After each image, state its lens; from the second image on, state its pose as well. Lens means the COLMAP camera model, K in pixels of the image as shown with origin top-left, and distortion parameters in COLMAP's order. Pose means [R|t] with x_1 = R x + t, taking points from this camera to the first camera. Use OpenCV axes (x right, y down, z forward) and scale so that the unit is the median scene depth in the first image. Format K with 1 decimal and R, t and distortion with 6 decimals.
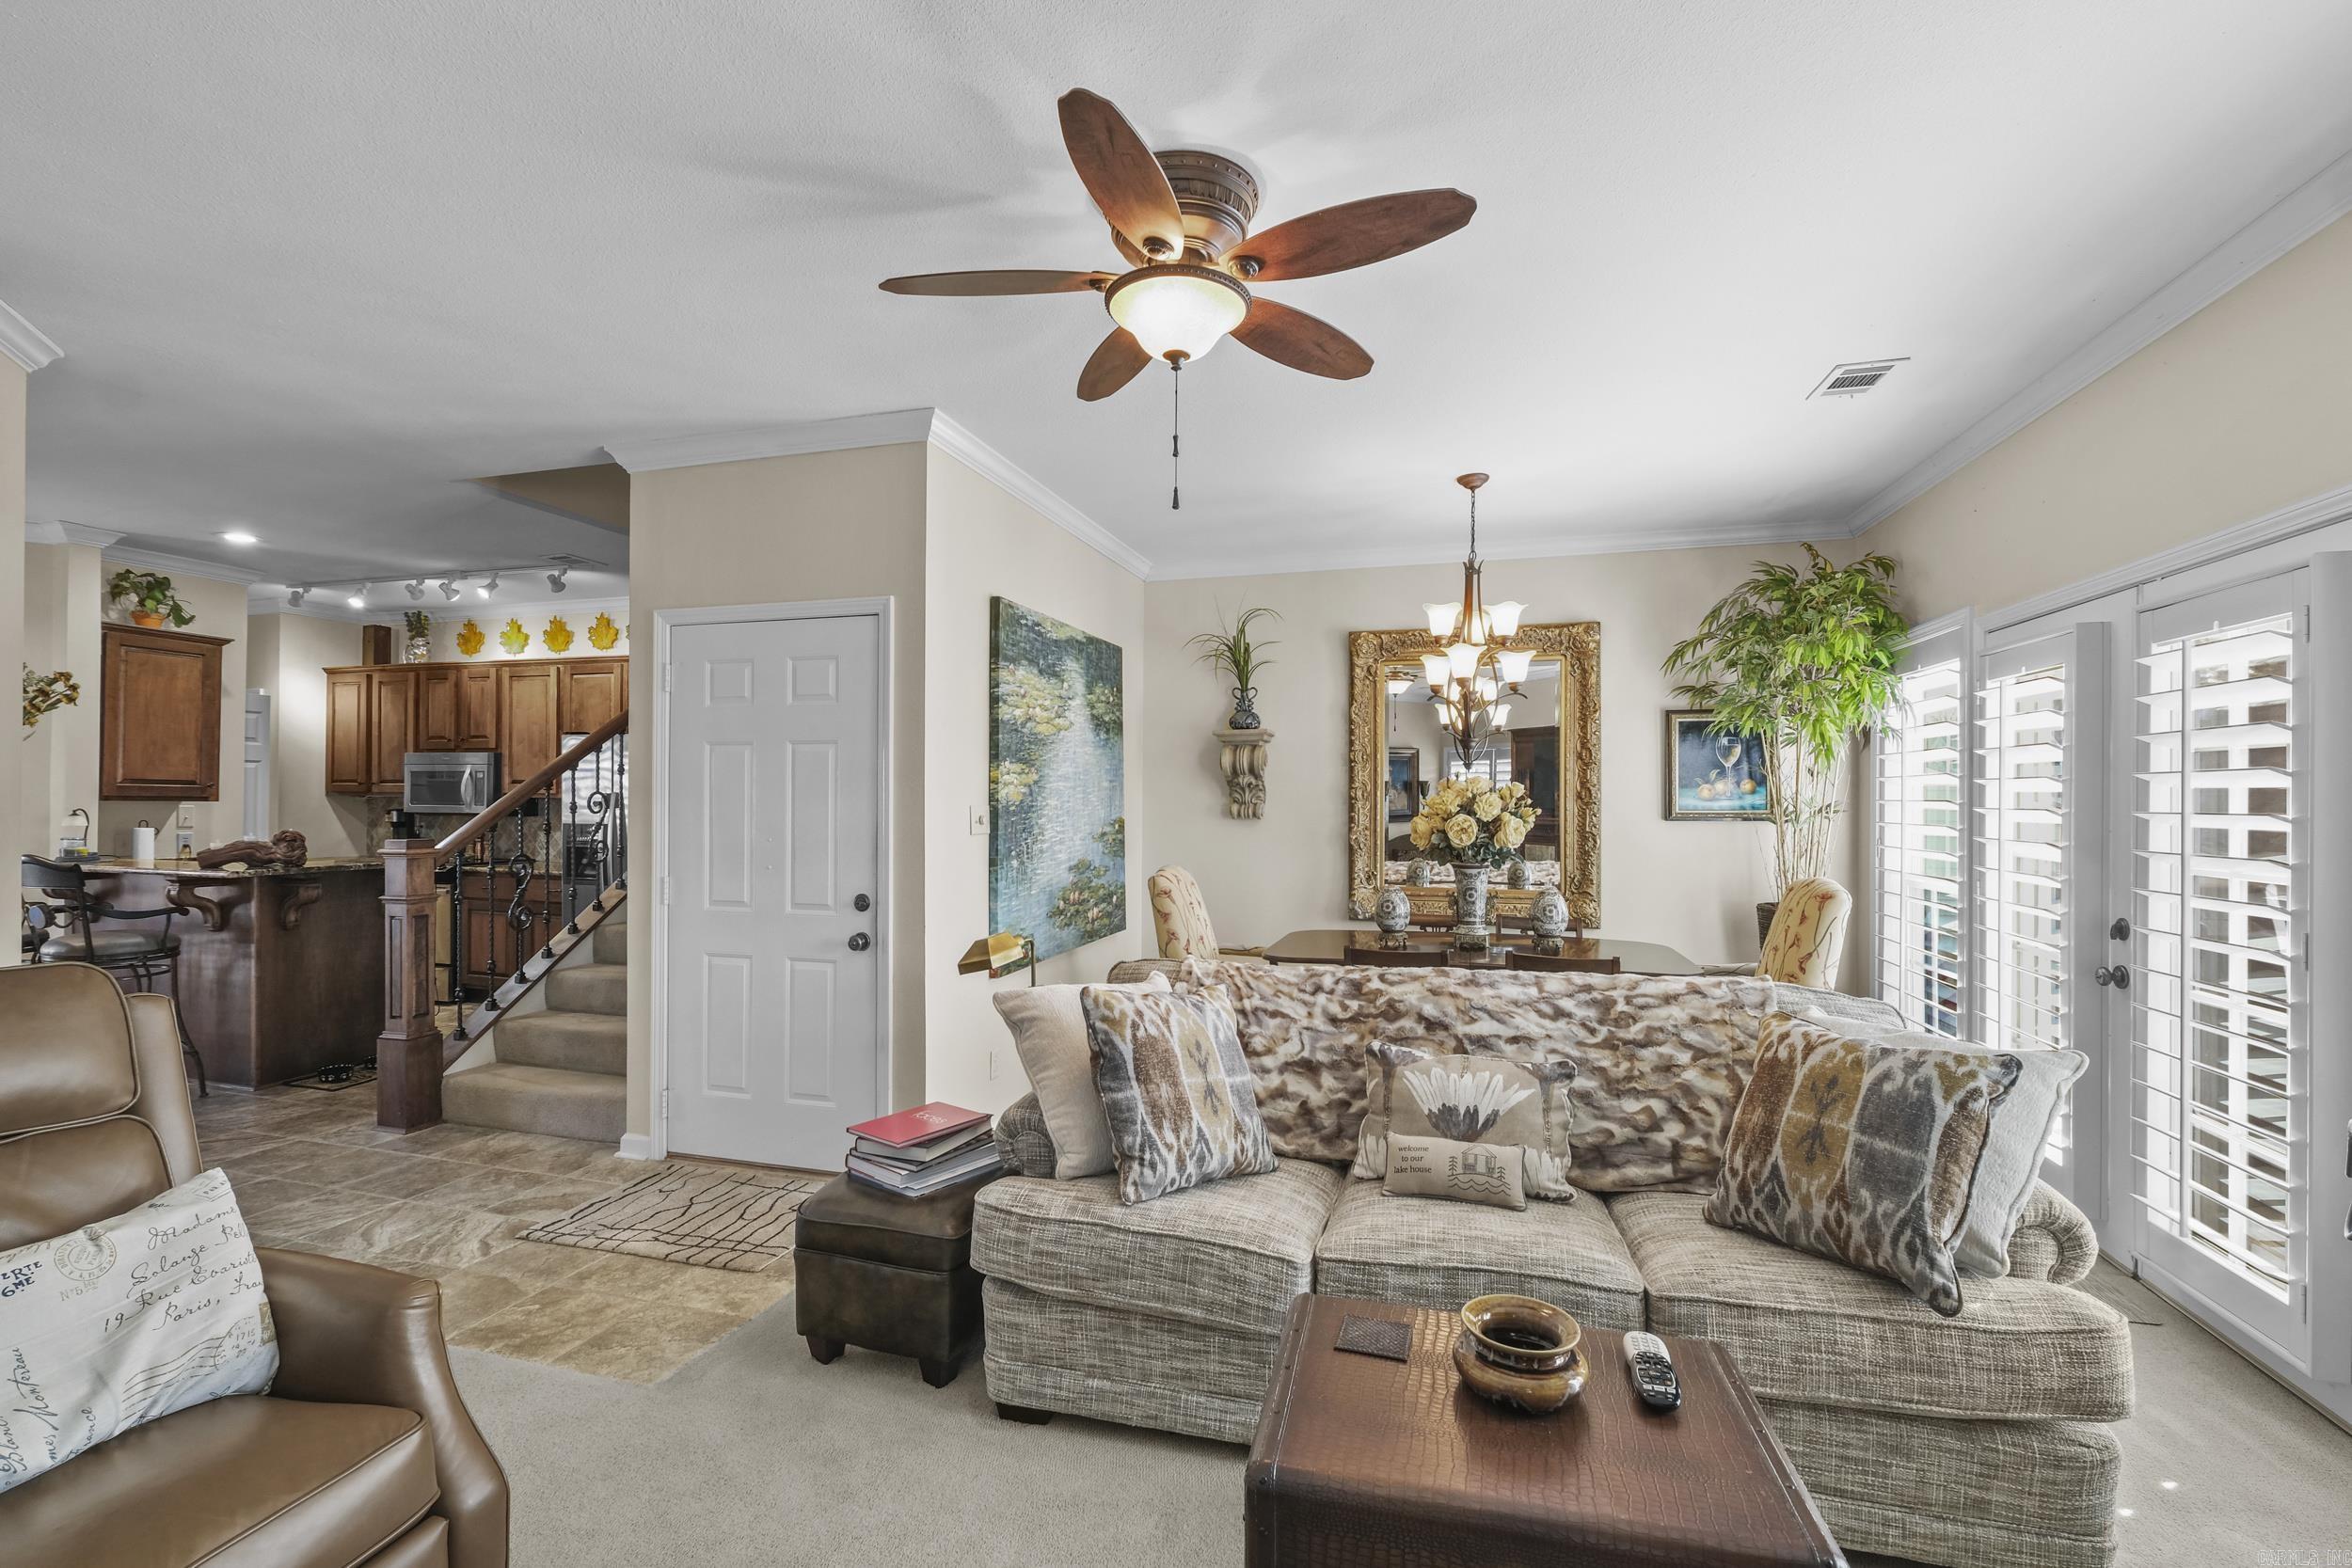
lens RADIAL K [[1025.8, 0, 1155.4], [0, 1025.8, 795.1], [0, 0, 1]] dist [-0.004224, -0.000582]
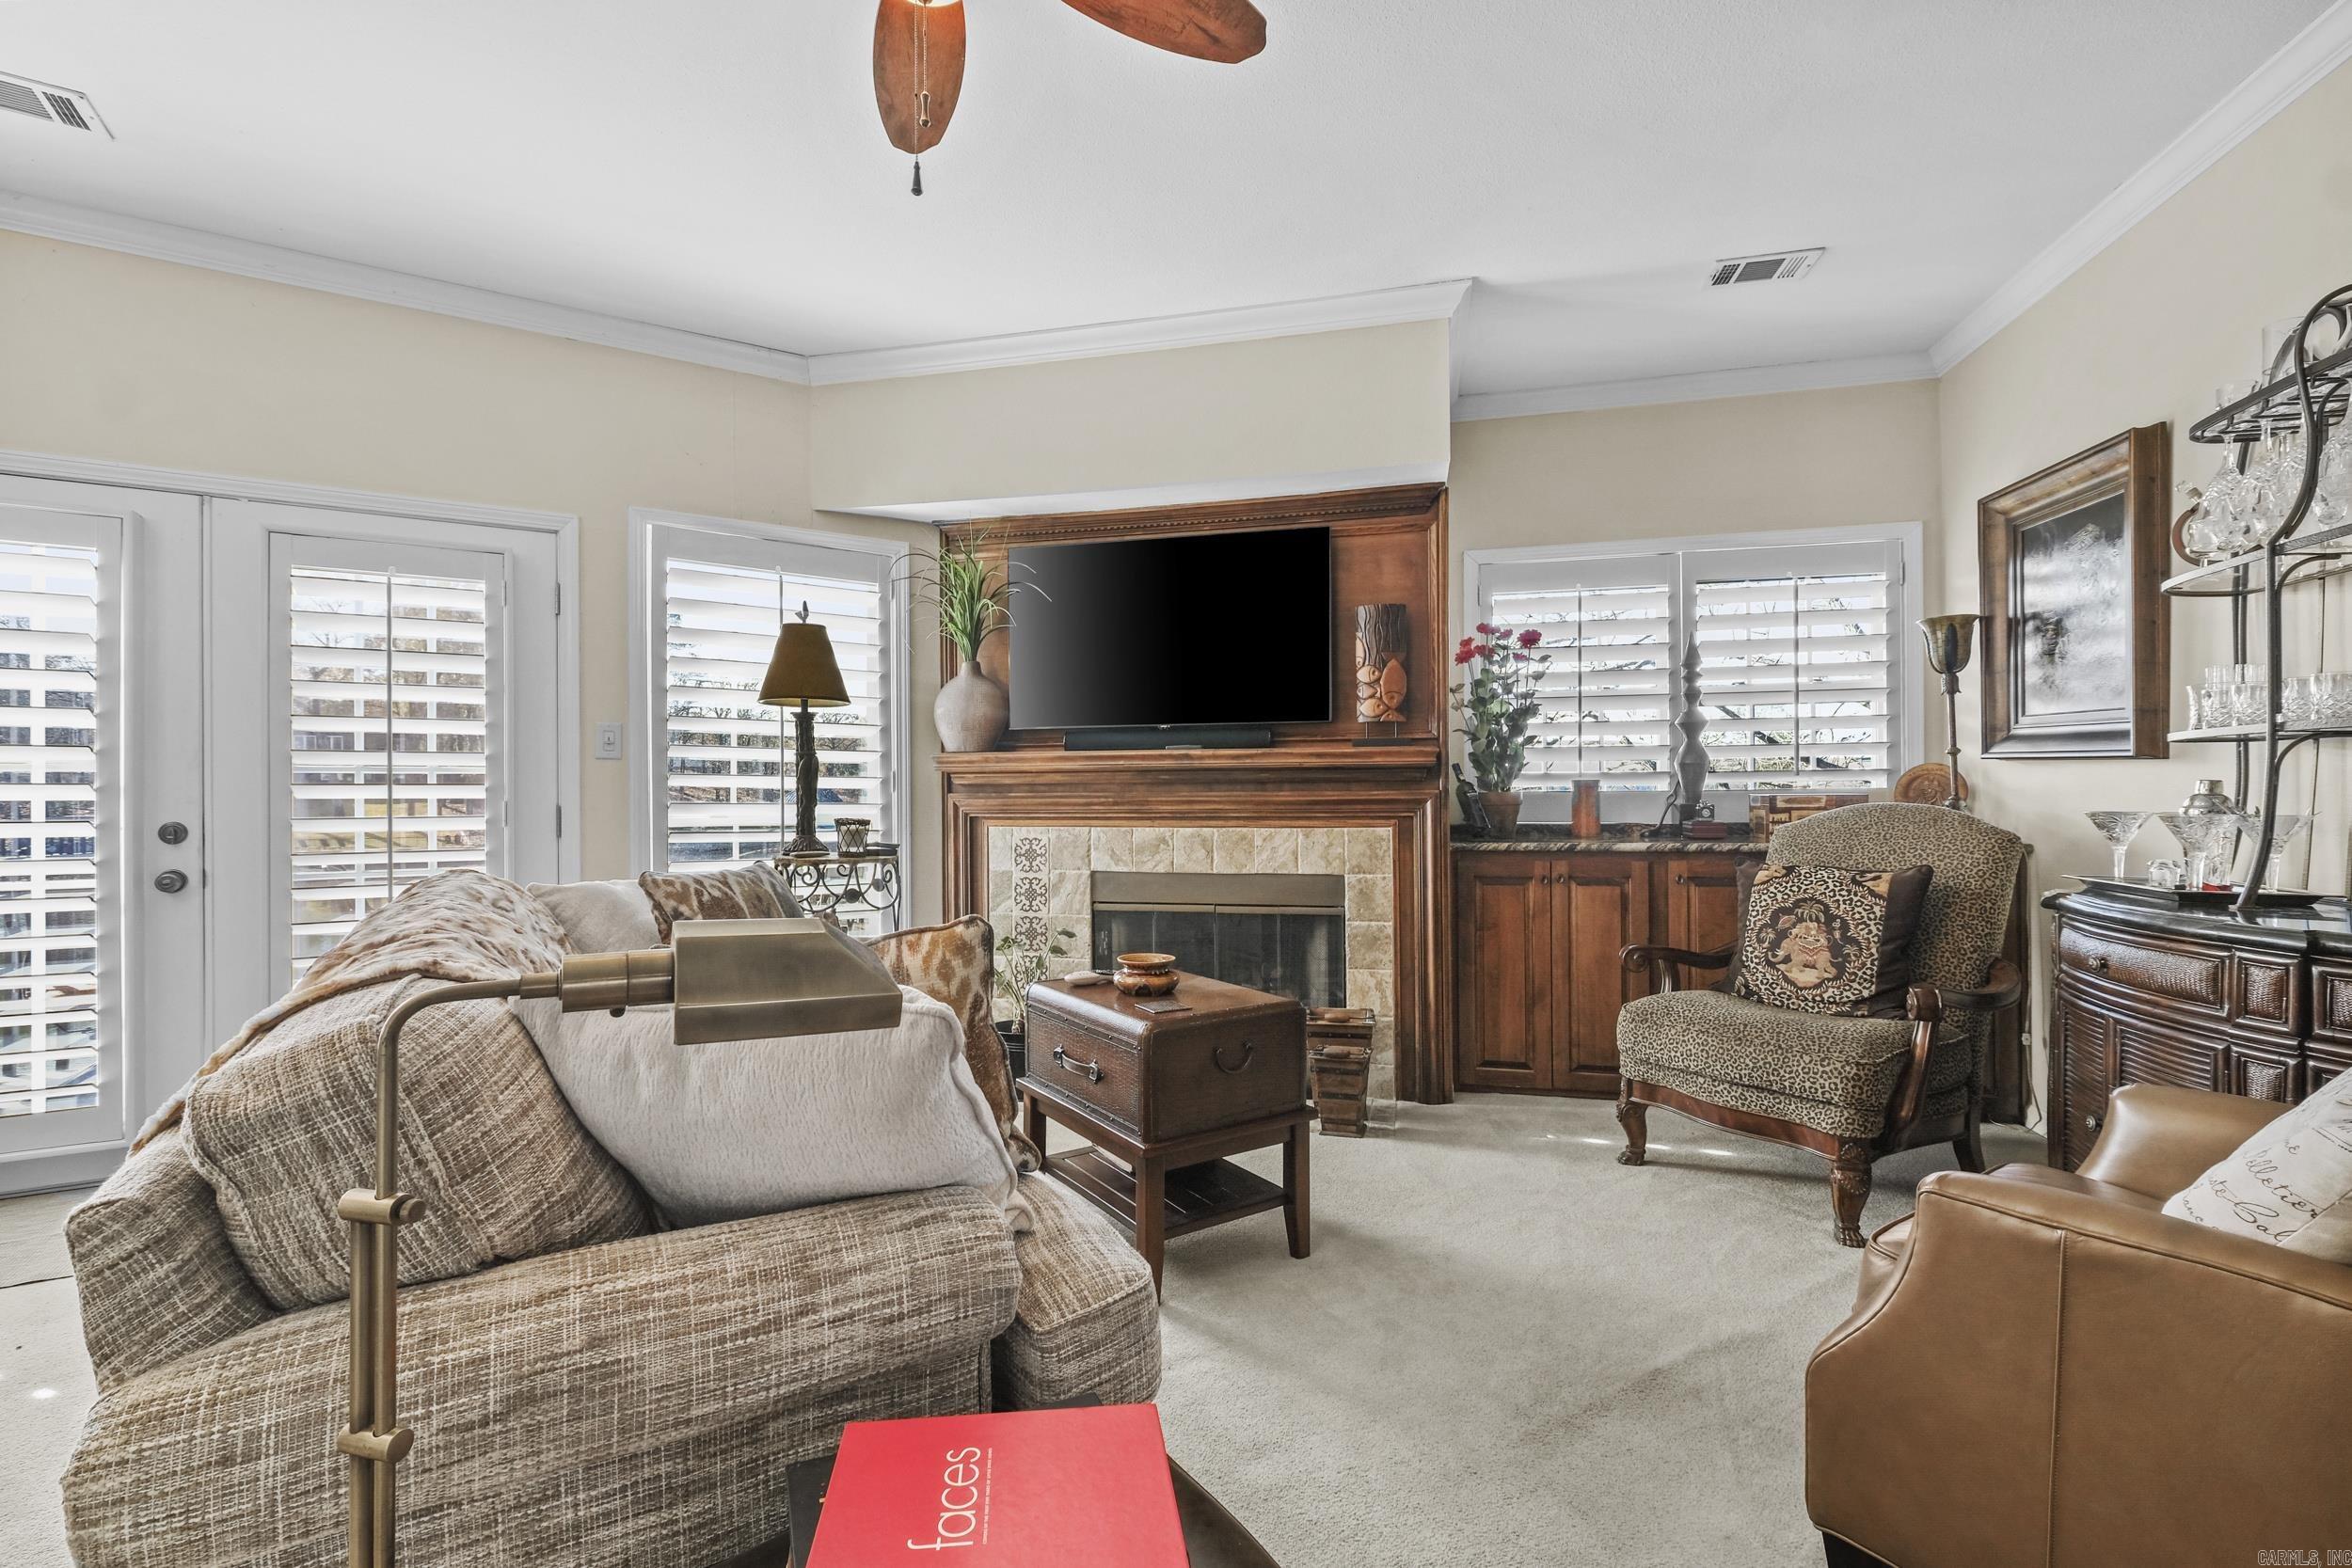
lens RADIAL K [[1025.8, 0, 1155.4], [0, 1025.8, 795.1], [0, 0, 1]] dist [-0.004224, -0.000582]
pose [[-0.735502, -0.002462, 0.677518, -0.510352], [-0.002038, 0.999997, 0.001421, 0.107546], [-0.677519, -0.000336, -0.735505, 1.276167]]
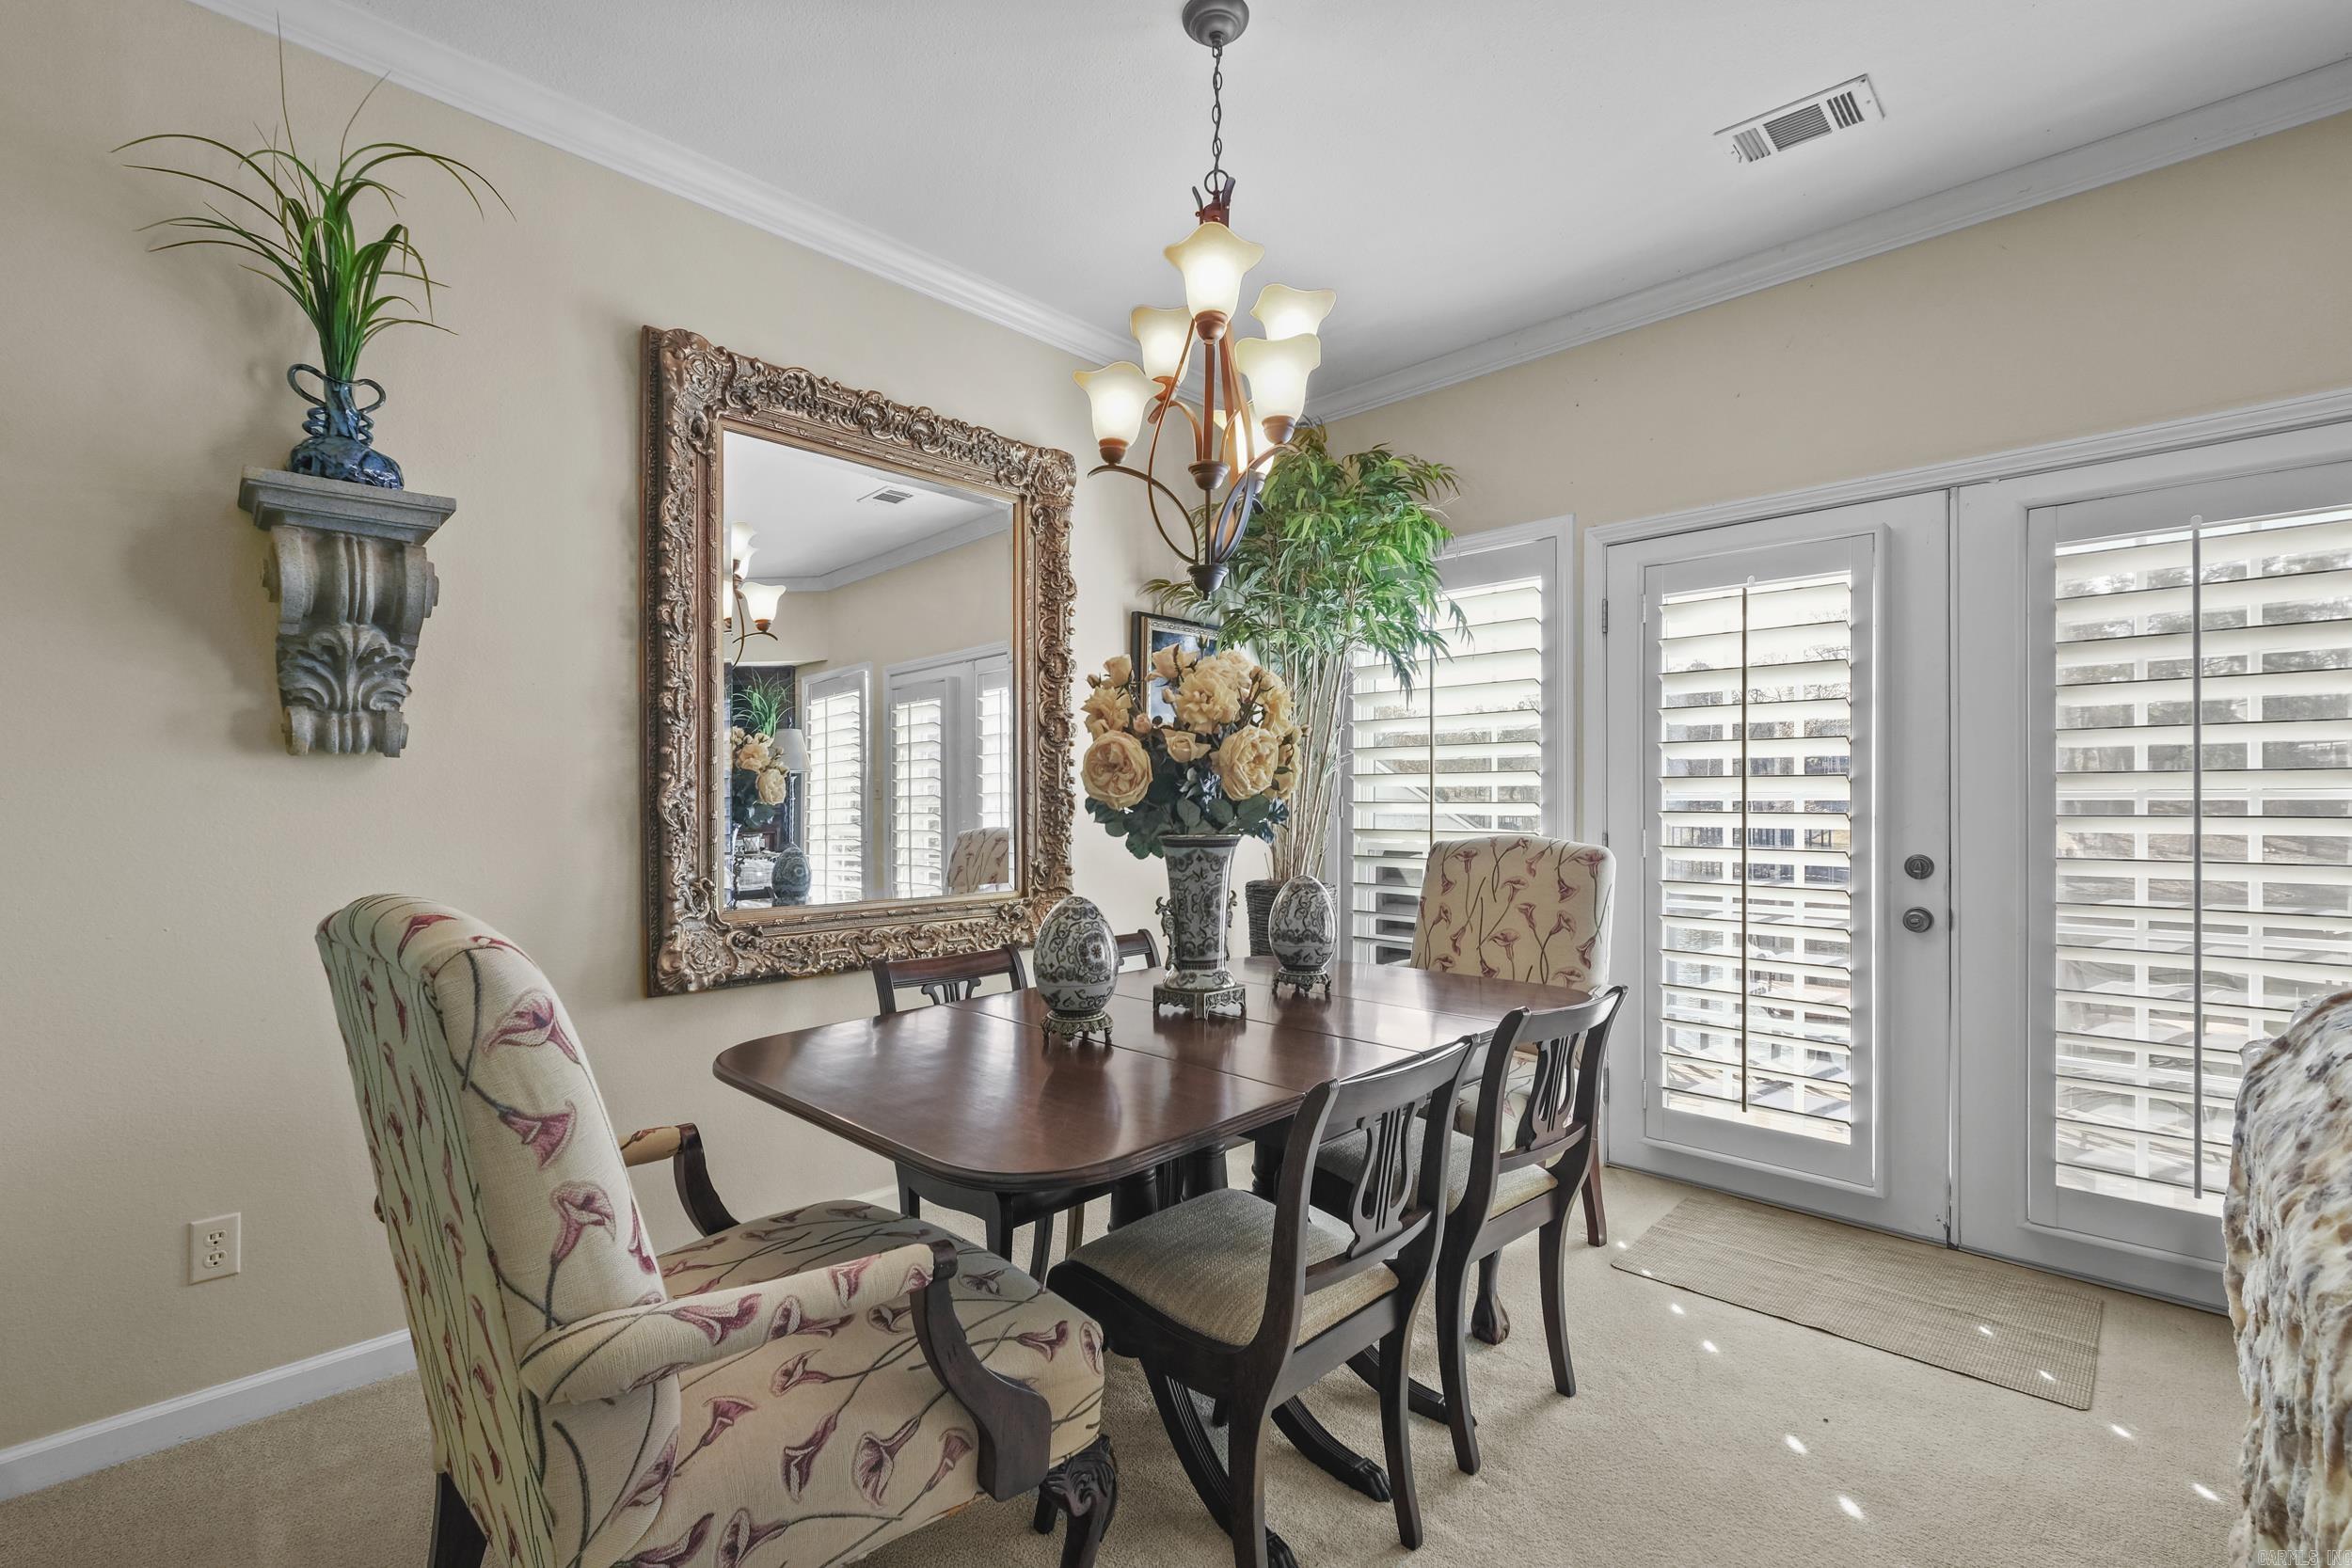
lens RADIAL K [[1035.6, 0, 1174.5], [0, 1035.6, 800.7], [0, 0, 1]] dist [-0.004755, -0.000399]
pose [[0.464311, -0.001189, 0.885671, -0.206632], [-0.003535, 0.999989, 0.003196, 0.084792], [-0.885665, -0.004614, 0.464301, 1.366421]]
